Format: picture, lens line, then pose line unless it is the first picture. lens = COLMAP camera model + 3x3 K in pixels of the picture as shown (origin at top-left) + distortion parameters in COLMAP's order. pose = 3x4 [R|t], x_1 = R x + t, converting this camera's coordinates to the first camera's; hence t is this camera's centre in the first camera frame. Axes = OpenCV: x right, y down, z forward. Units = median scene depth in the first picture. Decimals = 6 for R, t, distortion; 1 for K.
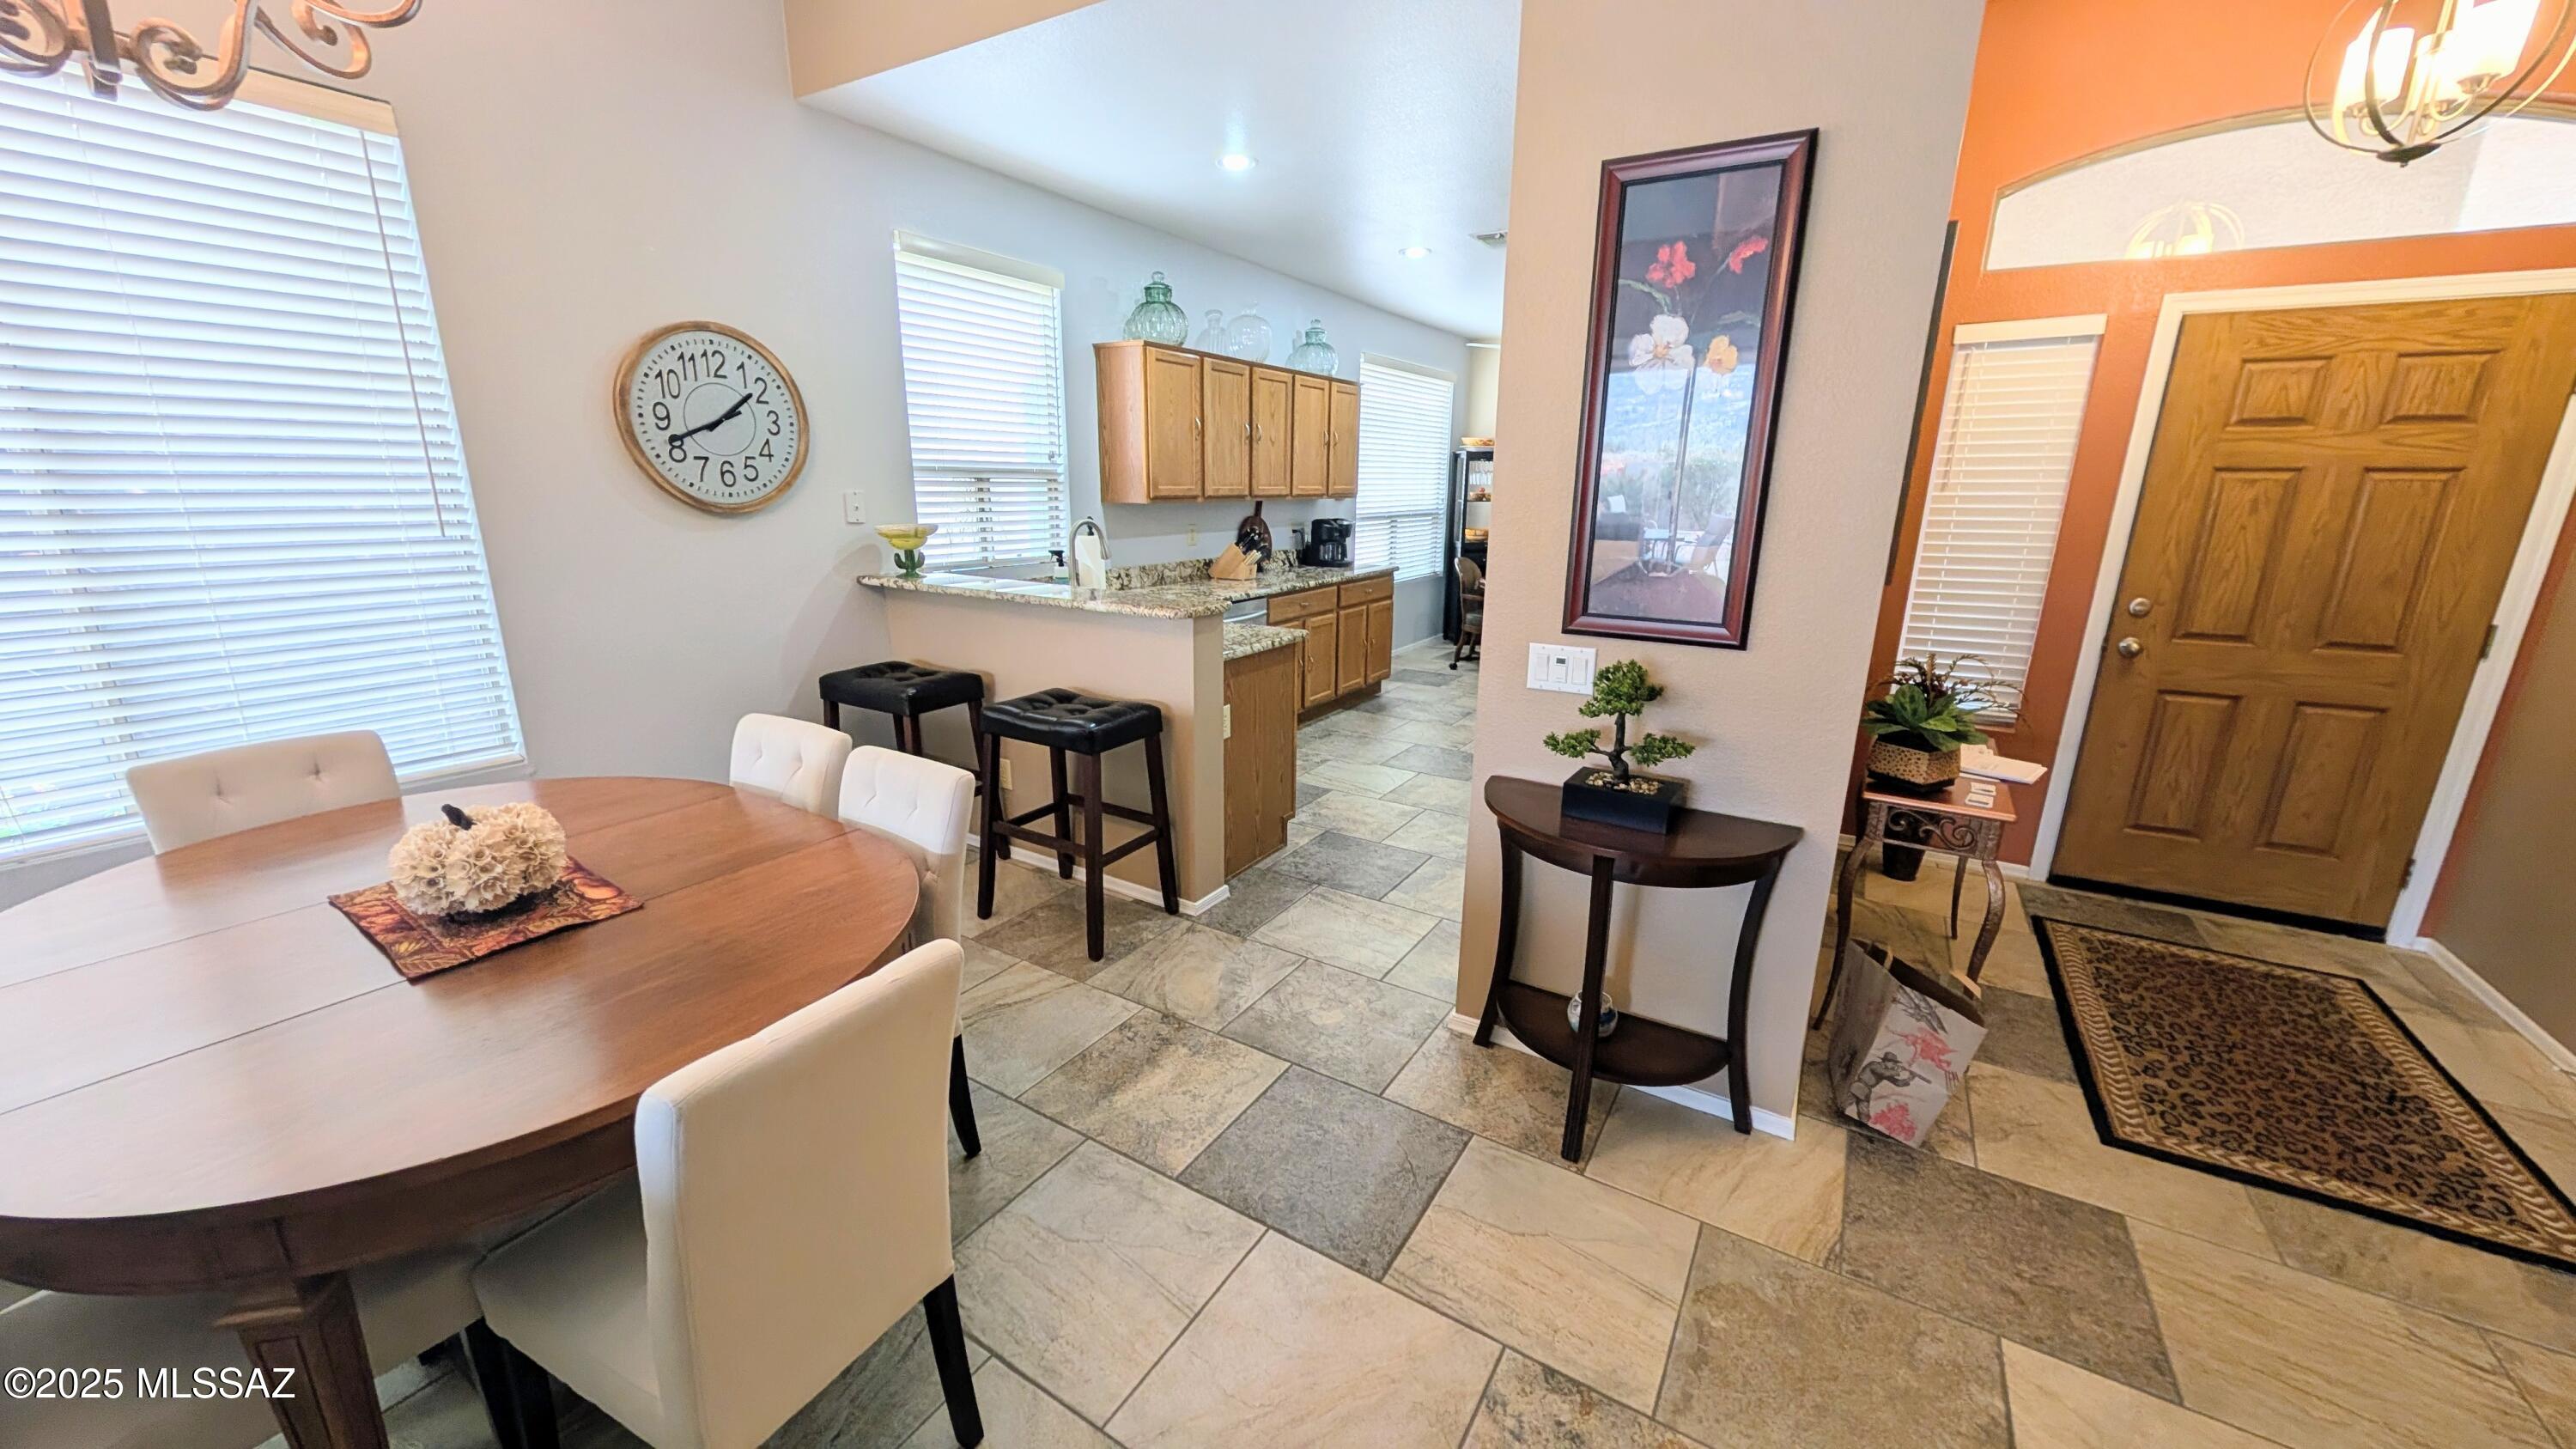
lens RADIAL K [[936.6, 0, 1290.4], [0, 936.6, 723.6], [0, 0, 1]] dist [0.000107, 0.000496]
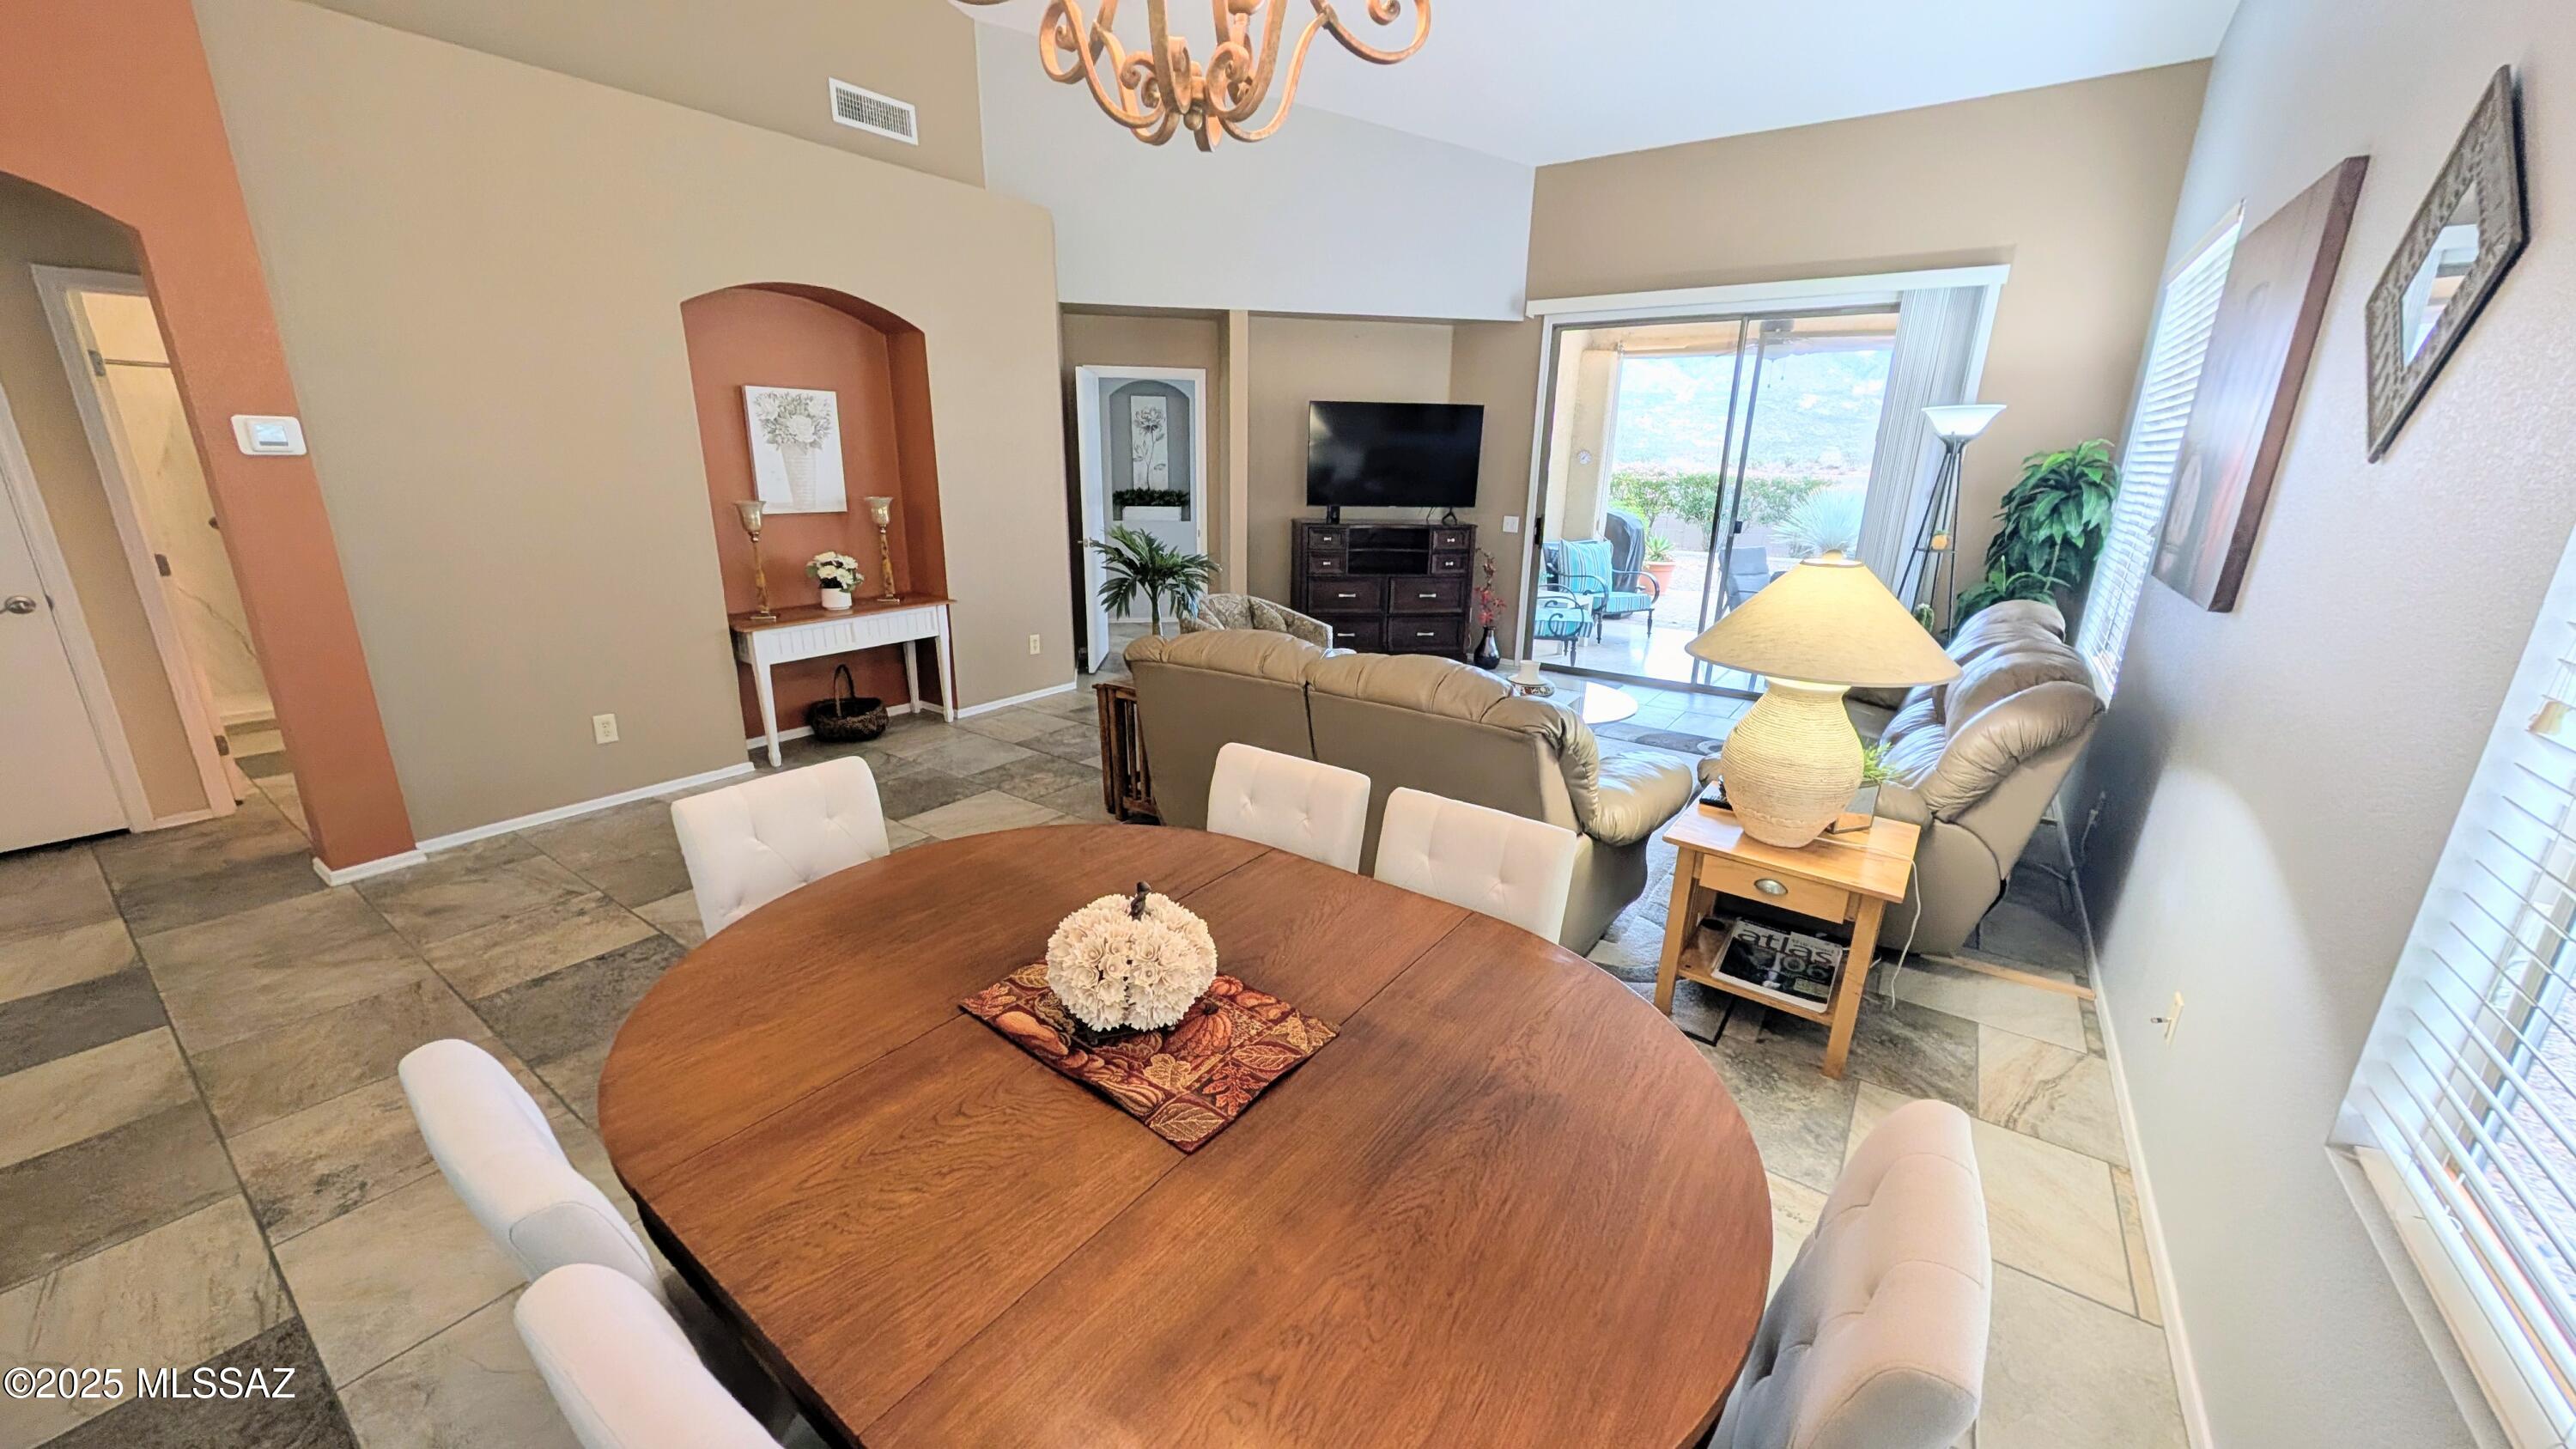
lens RADIAL K [[936.6, 0, 1288.5], [0, 936.6, 726.5], [0, 0, 1]] dist [0.000107, 0.000496]
pose [[-0.997447, -0.047282, 0.053523, -0.533387], [-0.012696, 0.854911, 0.518620, -0.242608], [-0.070278, 0.516616, -0.853328, 0.819989]]
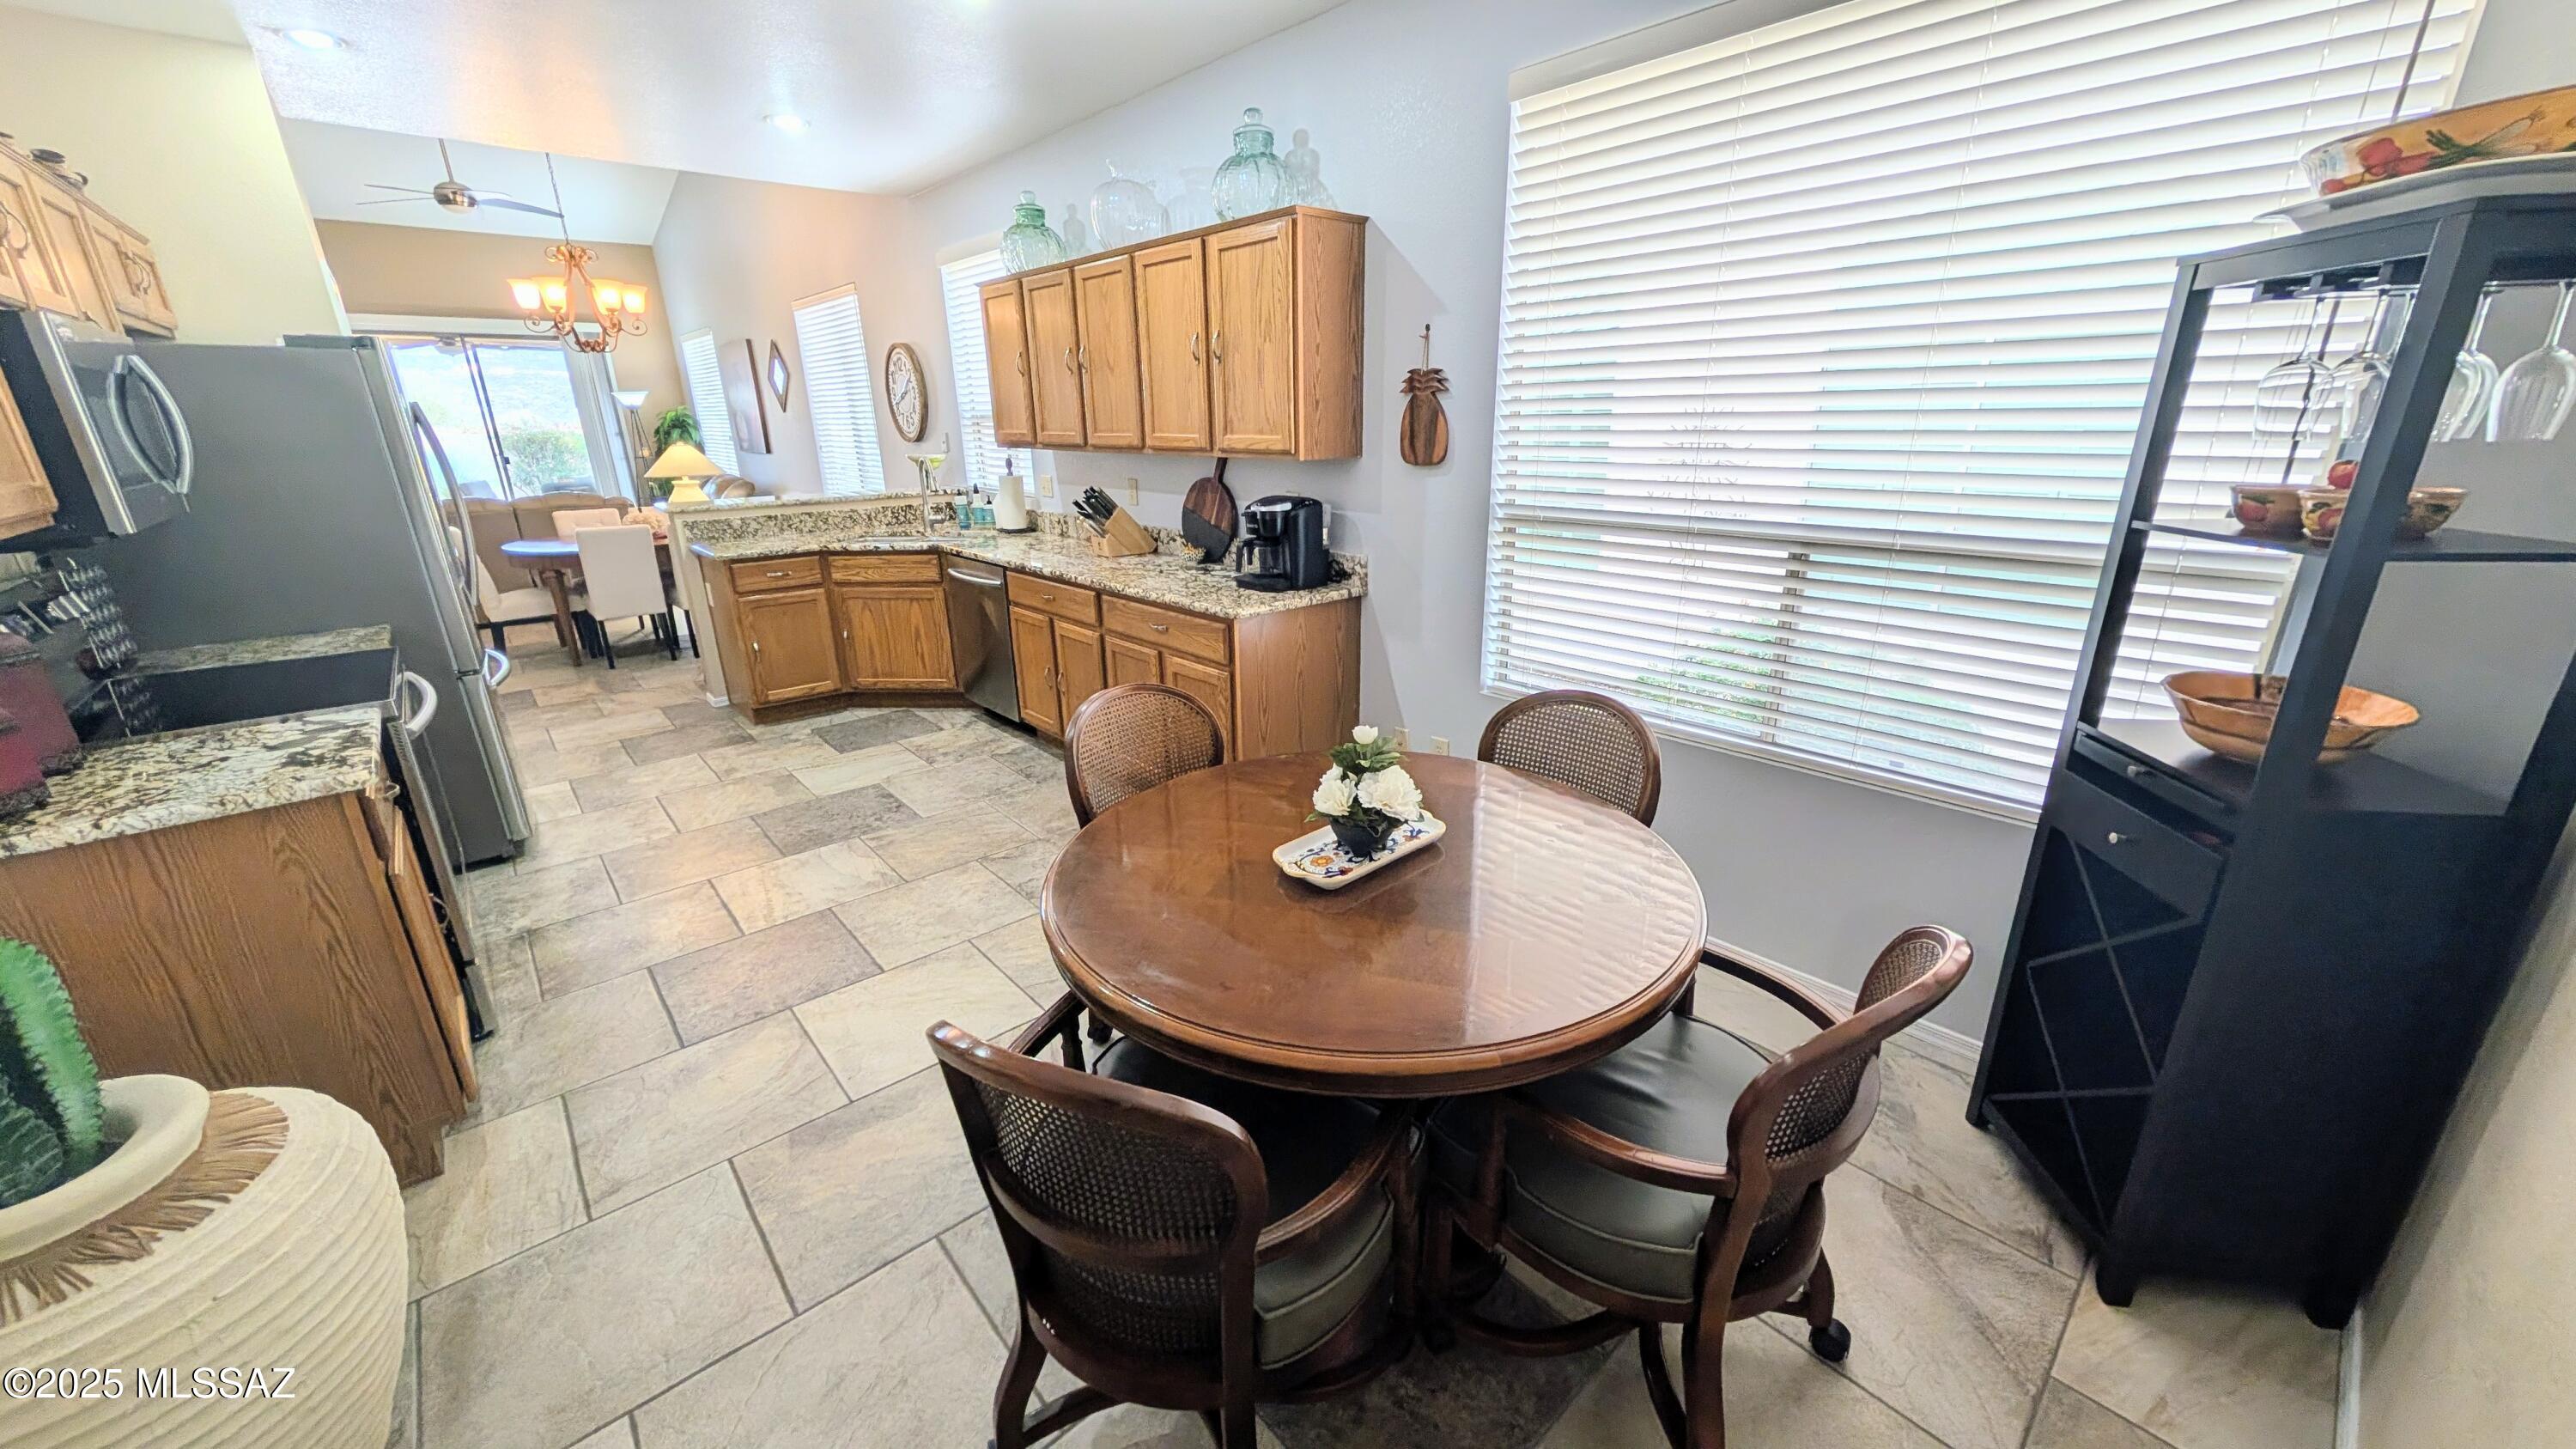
lens RADIAL K [[936.6, 0, 1286.2], [0, 936.6, 732.4], [0, 0, 1]] dist [0.000107, 0.000496]
pose [[-0.292316, 0.301747, -0.907469, 1.143827], [-0.233181, 0.897786, 0.373640, -0.610775], [0.927458, 0.320826, -0.192076, 2.355114]]
